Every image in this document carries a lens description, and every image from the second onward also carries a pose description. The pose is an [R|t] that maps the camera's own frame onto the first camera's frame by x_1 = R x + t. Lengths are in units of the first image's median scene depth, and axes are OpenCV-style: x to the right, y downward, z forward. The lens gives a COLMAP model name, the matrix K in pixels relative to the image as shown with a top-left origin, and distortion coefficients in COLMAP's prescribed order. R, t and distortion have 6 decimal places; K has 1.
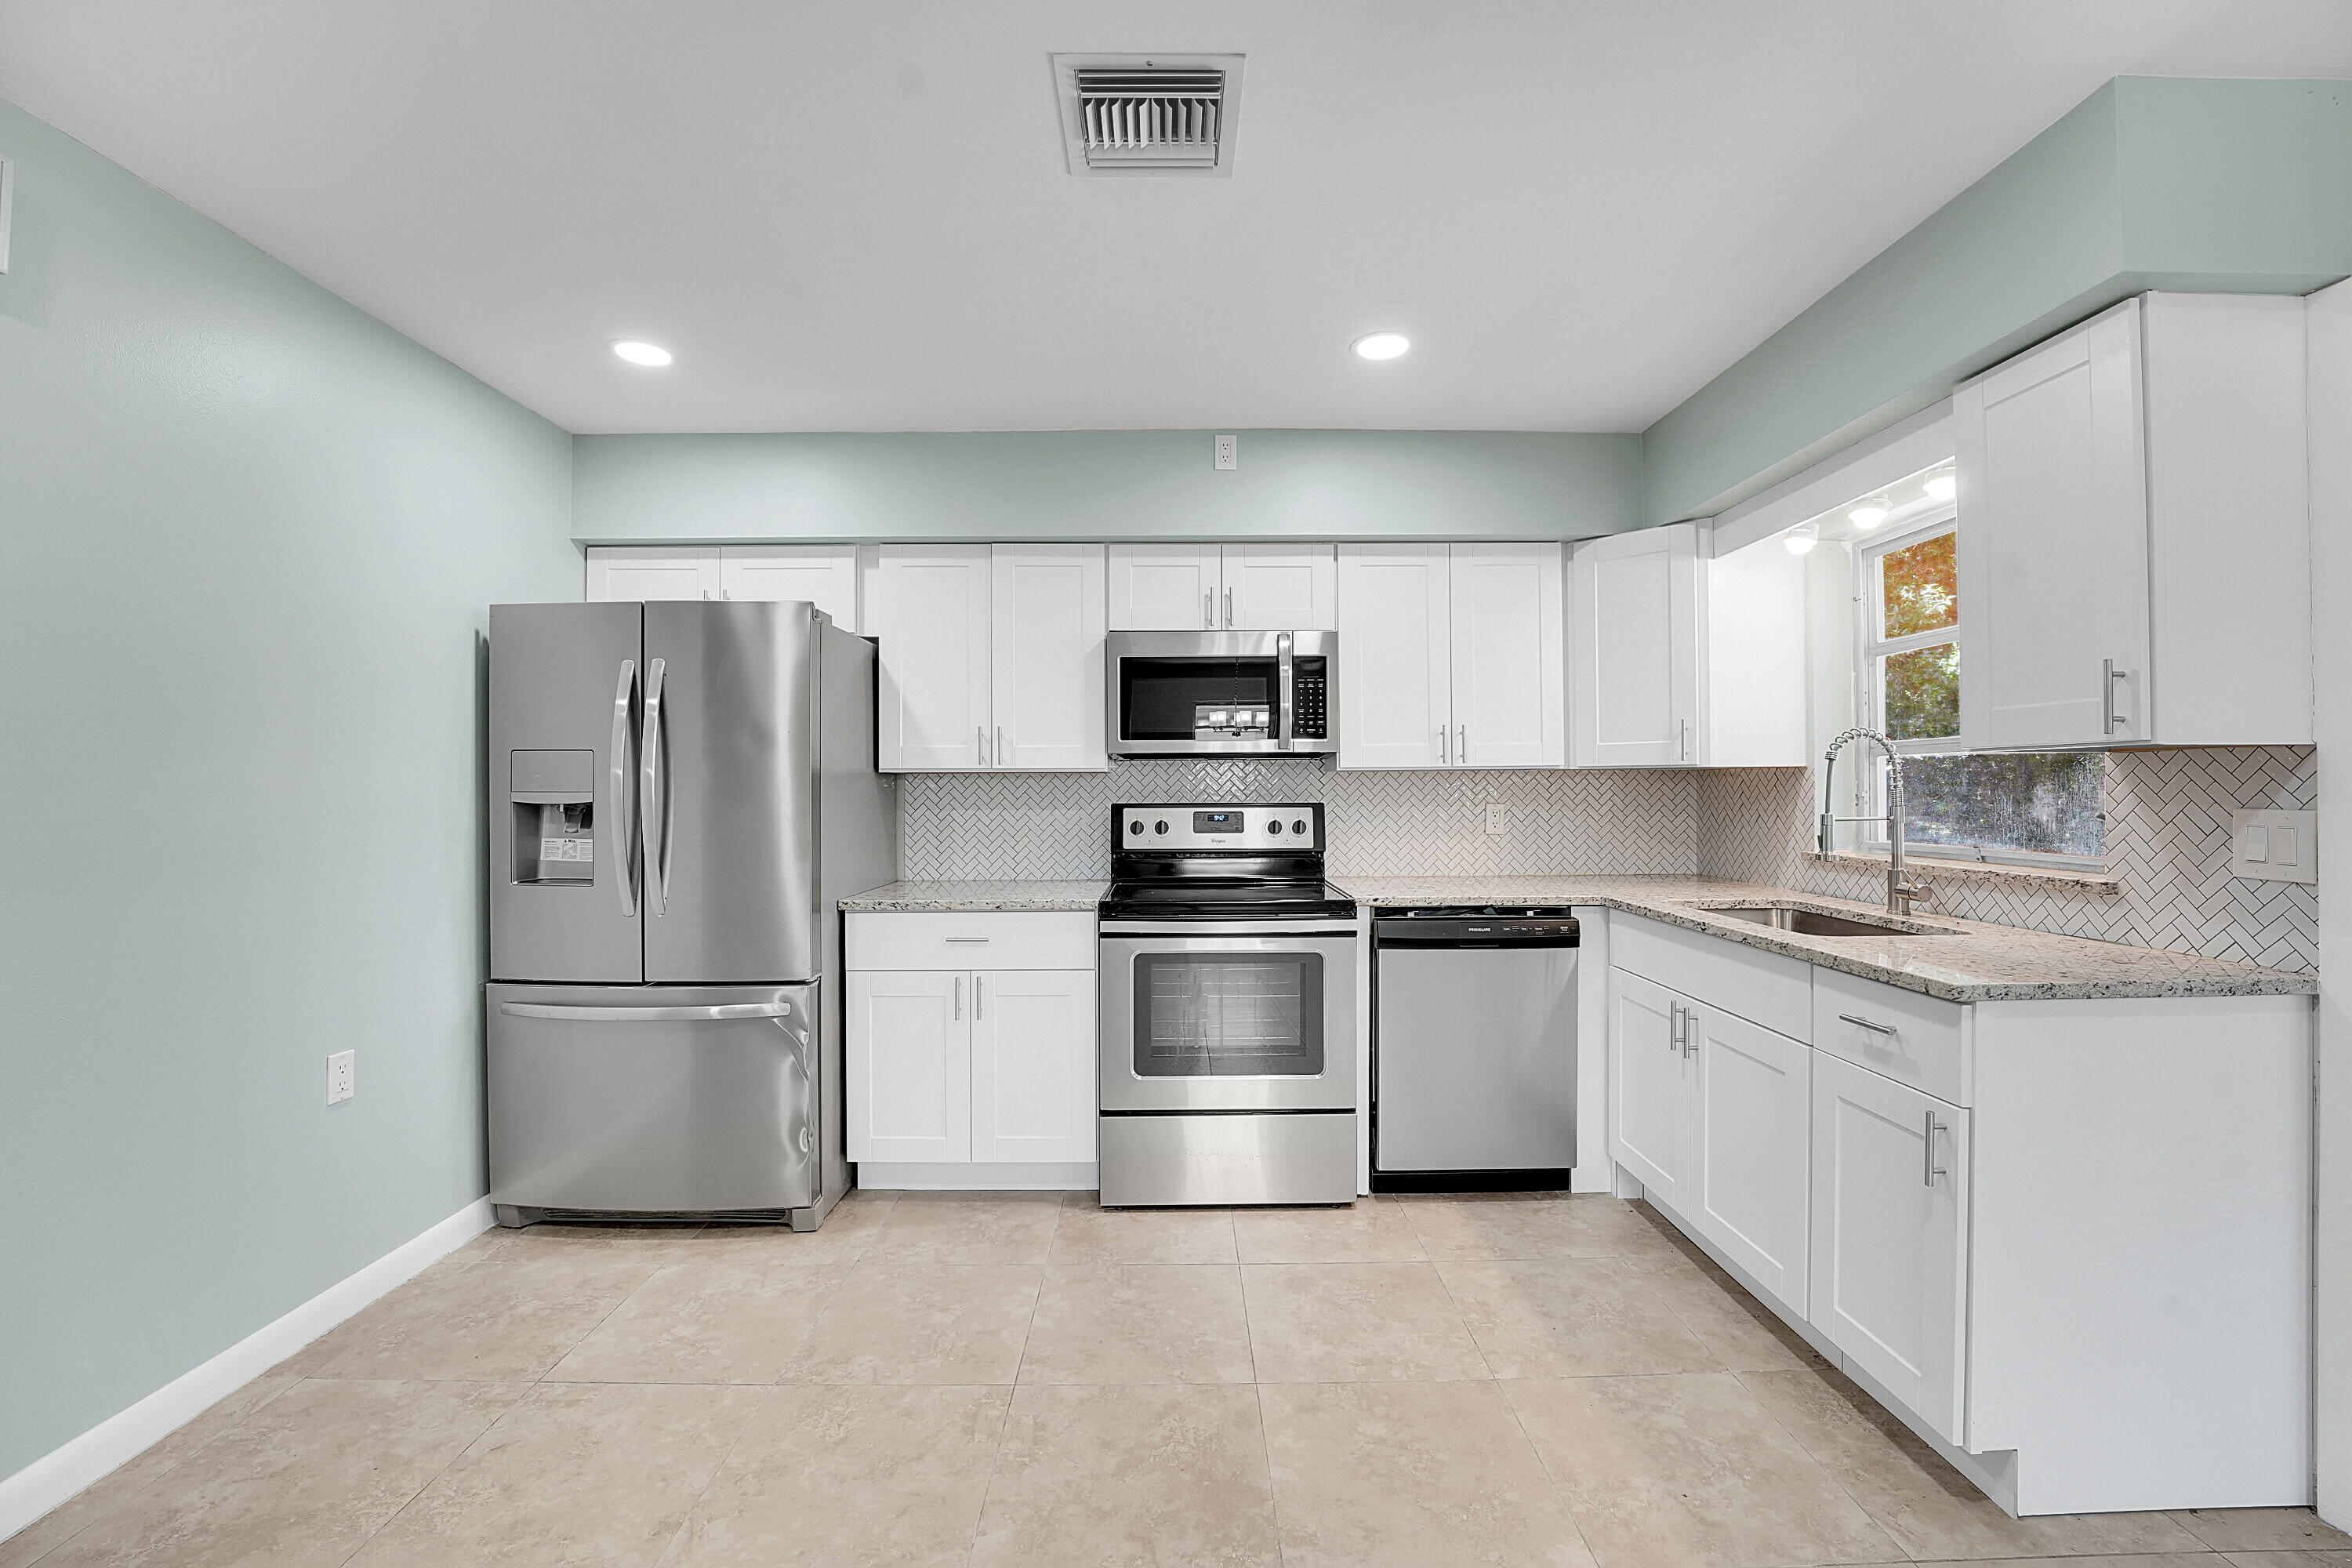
lens RADIAL K [[954.2, 0, 1174.6], [0, 954.2, 769.9], [0, 0, 1]] dist [-0.028614, 0.002631]
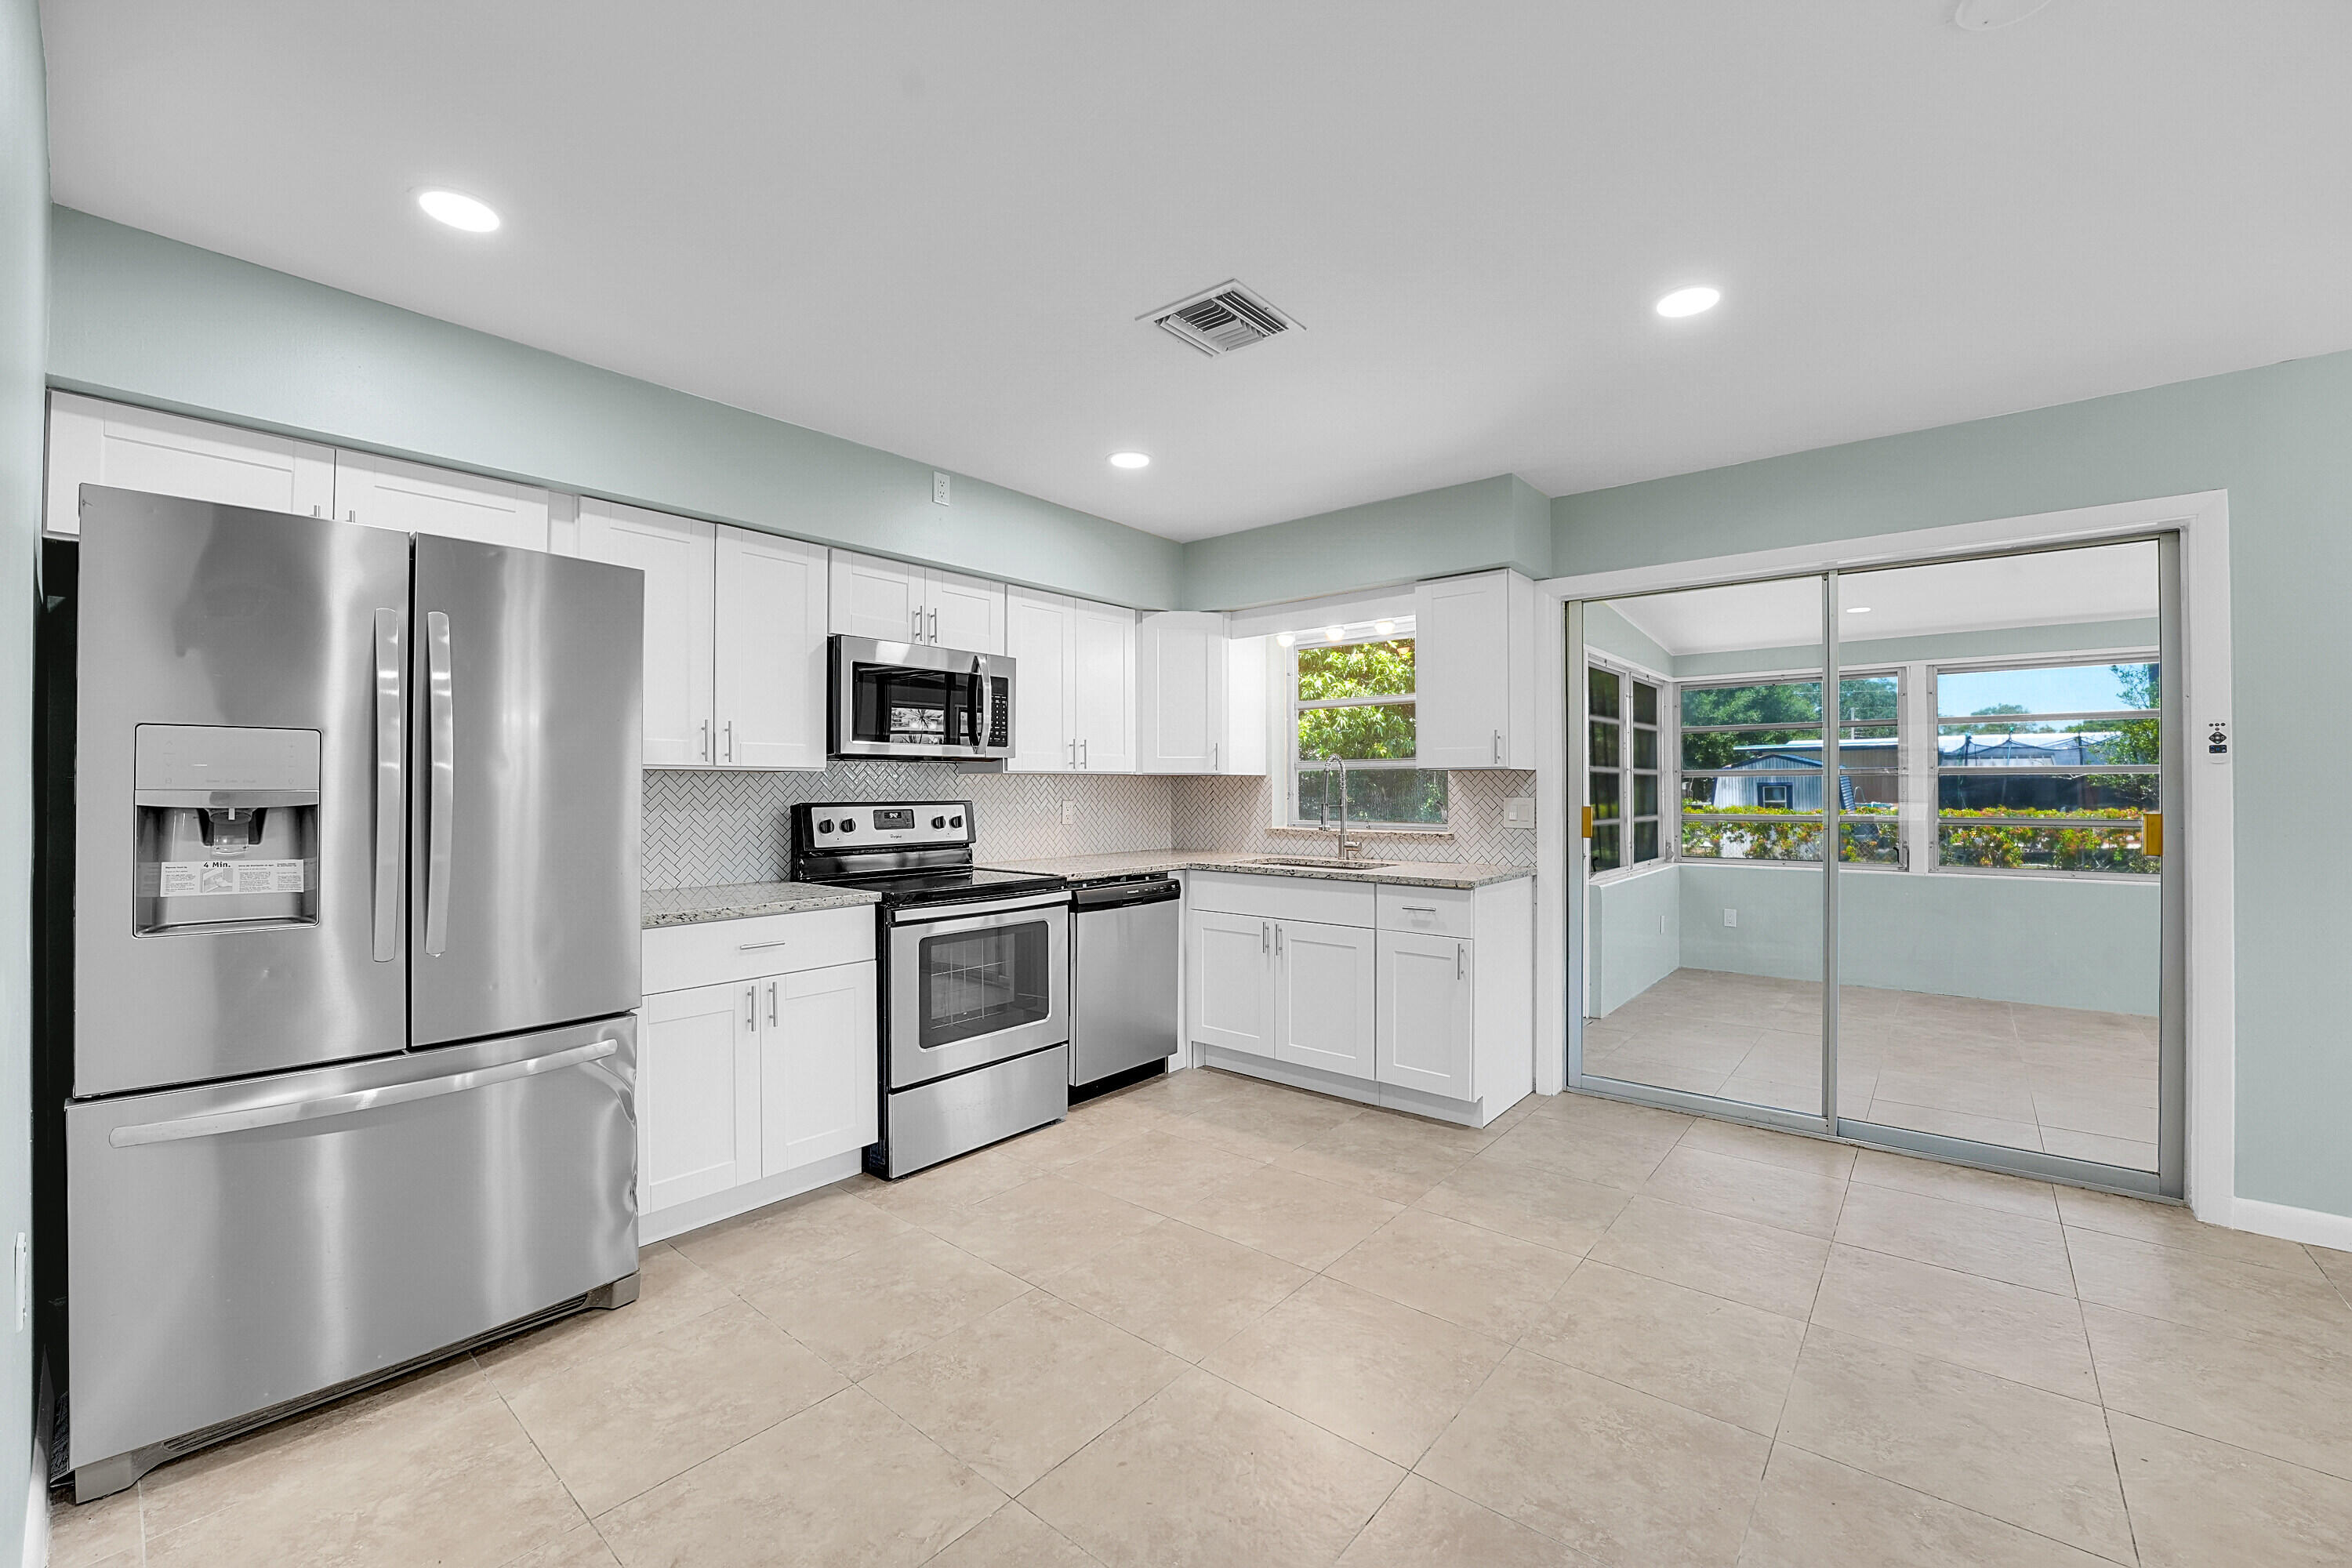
lens RADIAL K [[954.2, 0, 1190.6], [0, 954.2, 765.2], [0, 0, 1]] dist [-0.028614, 0.002631]
pose [[0.639557, 0.020749, 0.768464, -0.660136], [-0.015025, 0.999782, -0.014490, 0.004896], [-0.768597, -0.002279, 0.639729, 0.059295]]
